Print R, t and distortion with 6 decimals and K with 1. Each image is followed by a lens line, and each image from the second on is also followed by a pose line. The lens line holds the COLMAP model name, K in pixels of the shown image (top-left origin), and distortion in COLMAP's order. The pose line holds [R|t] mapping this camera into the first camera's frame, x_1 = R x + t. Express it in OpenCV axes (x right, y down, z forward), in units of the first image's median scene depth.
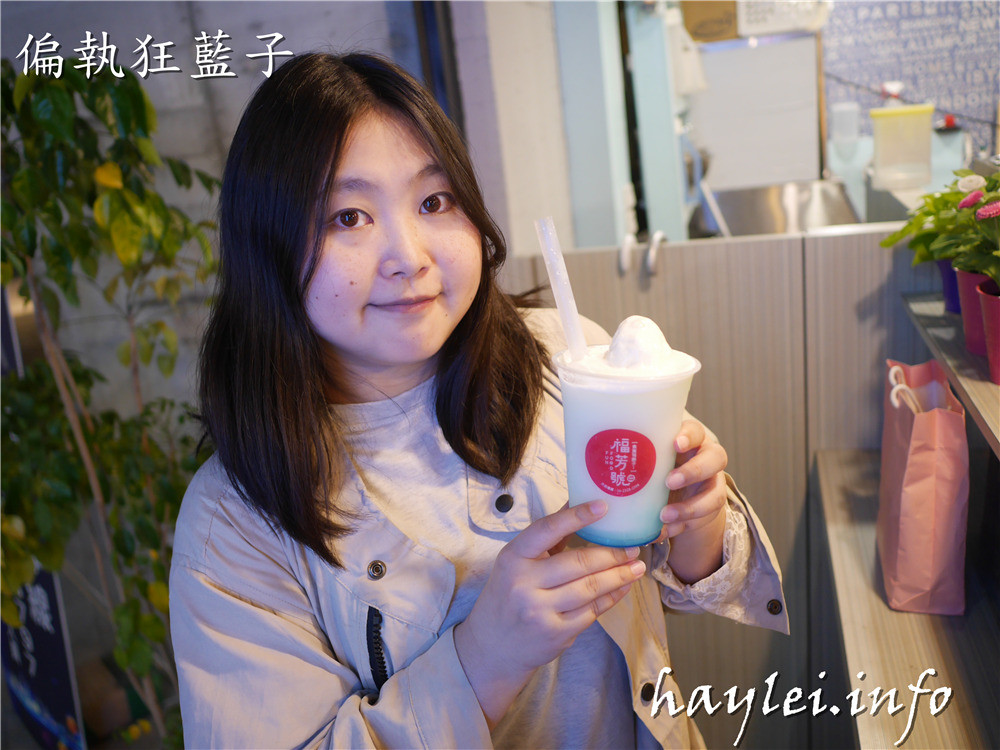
lens RADIAL K [[863.0, 0, 504.0], [0, 863.0, 372.7], [0, 0, 1]] dist [-0.018775, 0.002648]
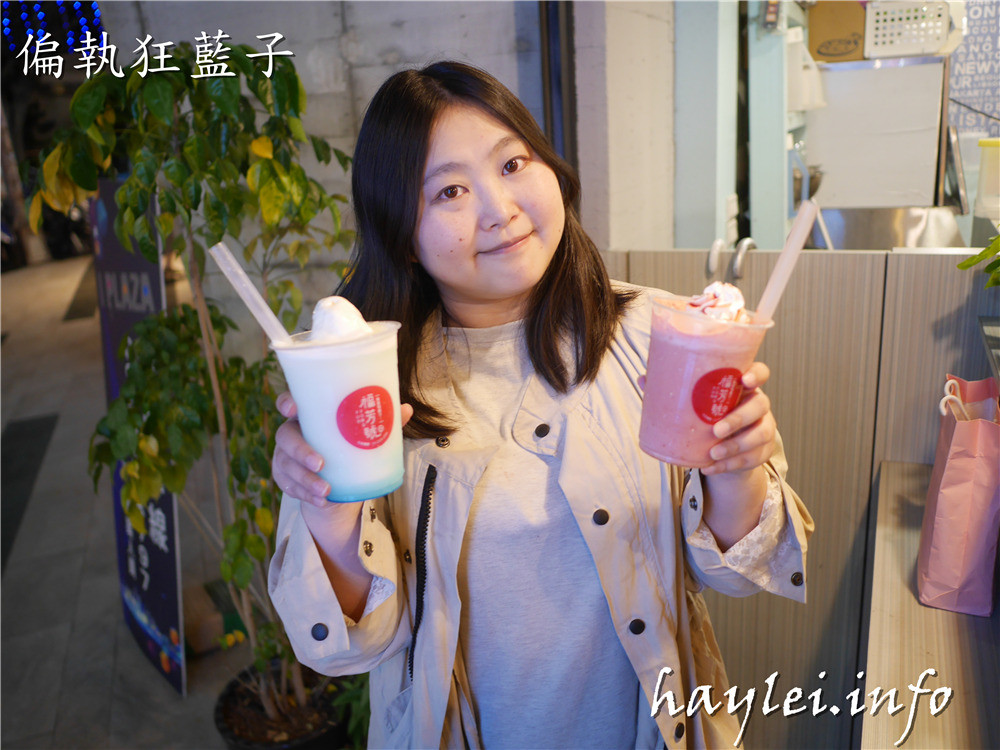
lens RADIAL K [[863.5, 0, 500.0], [0, 863.5, 375.0], [0, 0, 1]] dist [-0.016999, 0.006124]
pose [[0.986966, 0.103115, -0.123554, 0.031723], [-0.102937, 0.994657, 0.007841, 0.032246], [0.123703, 0.004979, 0.992307, -0.108380]]
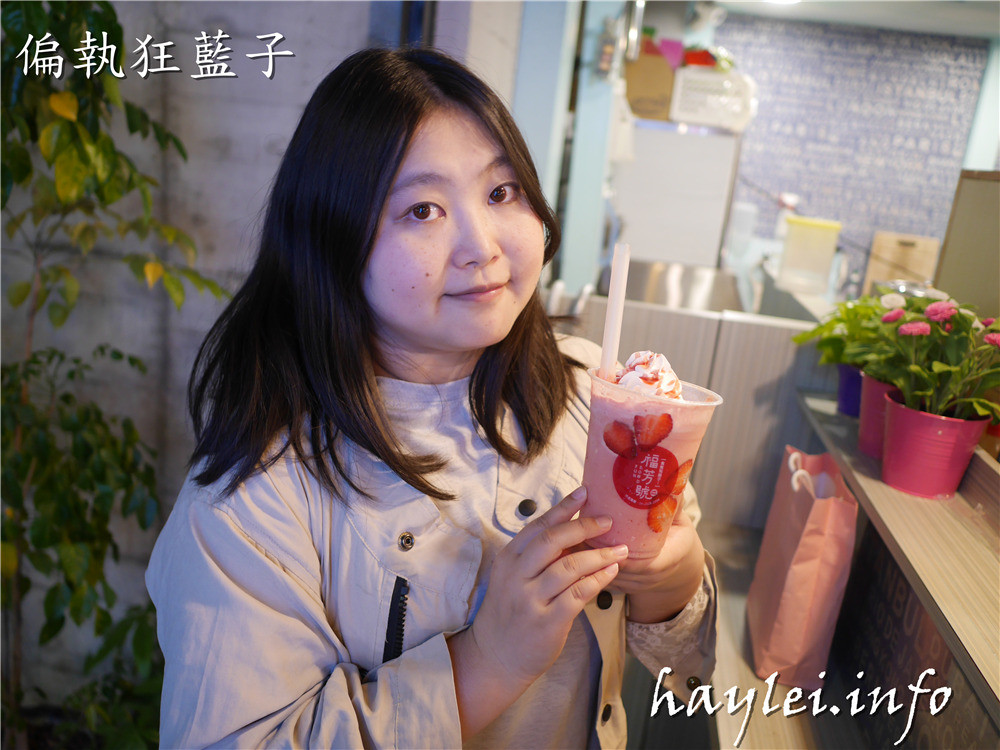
lens RADIAL K [[863.0, 0, 504.0], [0, 863.0, 372.7], [0, 0, 1]] dist [-0.018775, 0.002648]
pose [[0.967432, 0.190958, 0.166166, -0.085923], [-0.184398, 0.981356, -0.054195, 0.017927], [-0.173417, 0.021790, 0.984607, -0.000109]]
